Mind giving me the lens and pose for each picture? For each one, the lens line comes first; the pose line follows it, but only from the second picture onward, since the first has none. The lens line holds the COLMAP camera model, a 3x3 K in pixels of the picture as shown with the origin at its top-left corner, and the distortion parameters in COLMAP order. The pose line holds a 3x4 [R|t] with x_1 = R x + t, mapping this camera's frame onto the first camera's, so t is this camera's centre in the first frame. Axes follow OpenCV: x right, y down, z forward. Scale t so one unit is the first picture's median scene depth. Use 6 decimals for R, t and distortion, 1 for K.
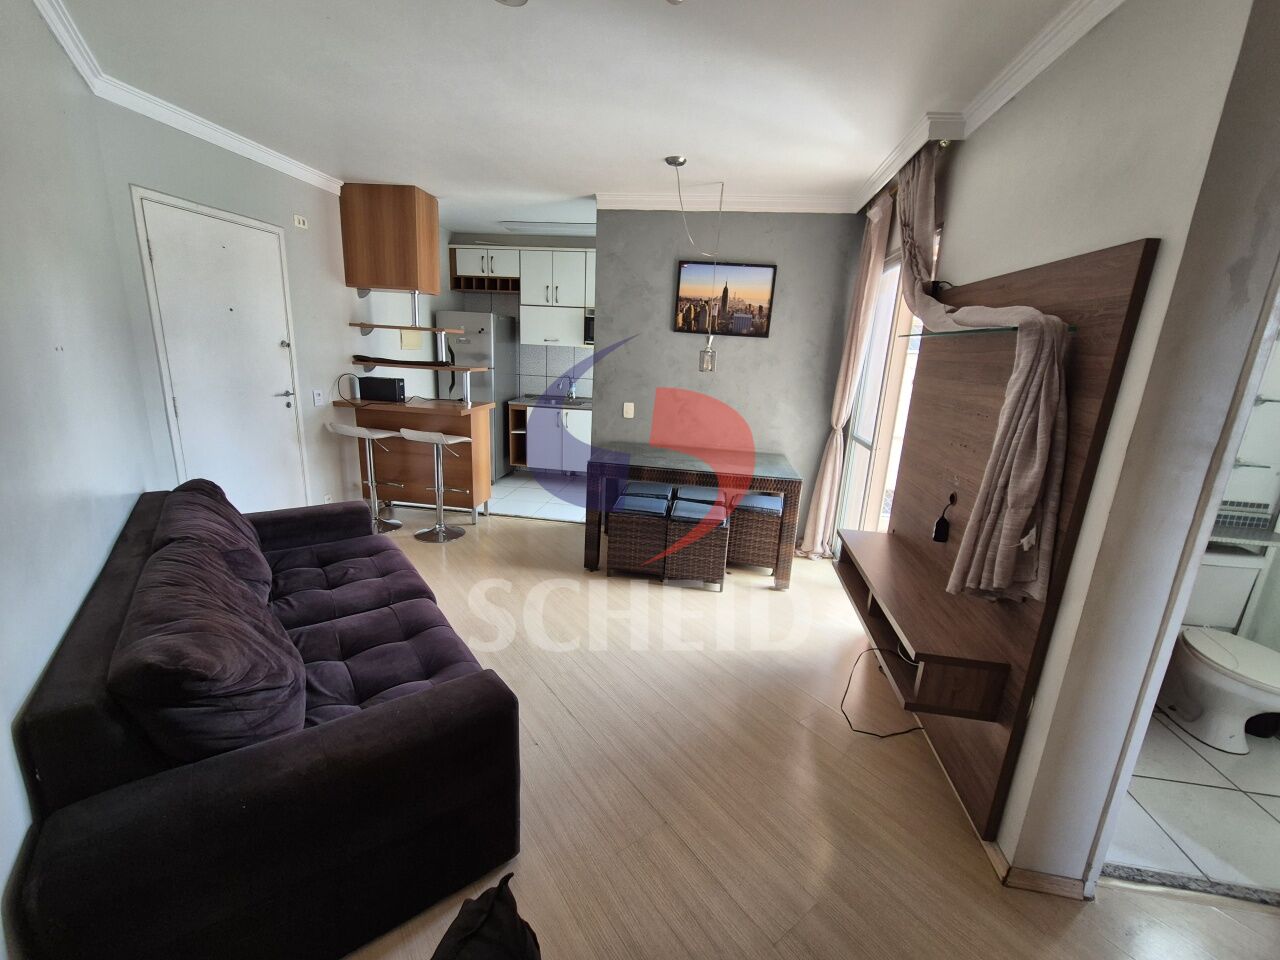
lens RADIAL K [[524.5, 0, 644.9], [0, 524.5, 476.0], [0, 0, 1]] dist [-0.000182, -0.000022]
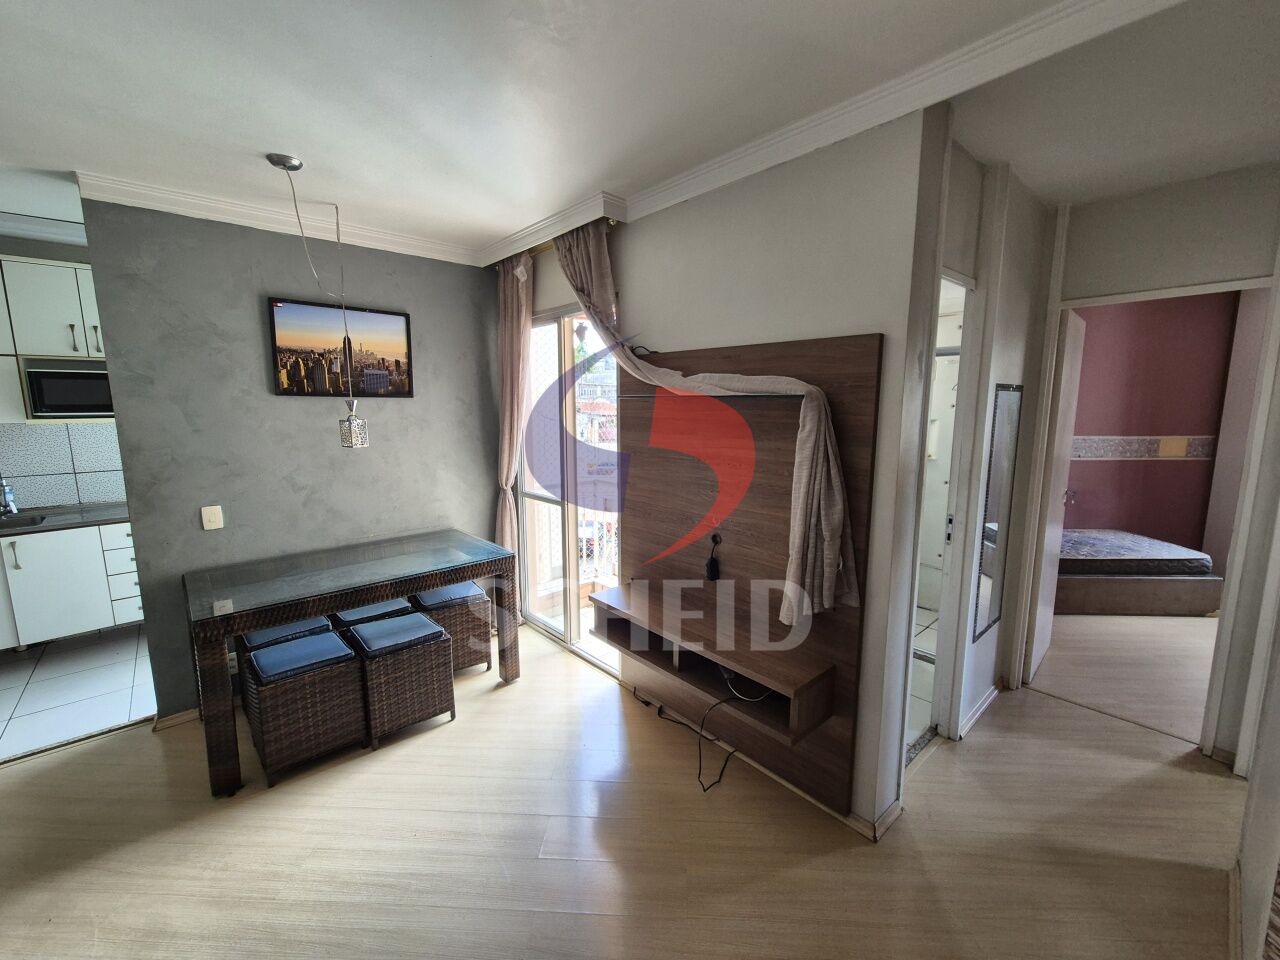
lens RADIAL K [[524.5, 0, 644.9], [0, 524.5, 476.0], [0, 0, 1]] dist [-0.000182, -0.000022]
pose [[0.639713, -0.160376, 0.751696, -0.180698], [0.216895, 0.975909, 0.023629, -0.081203], [-0.737377, 0.147923, 0.659086, 0.193287]]
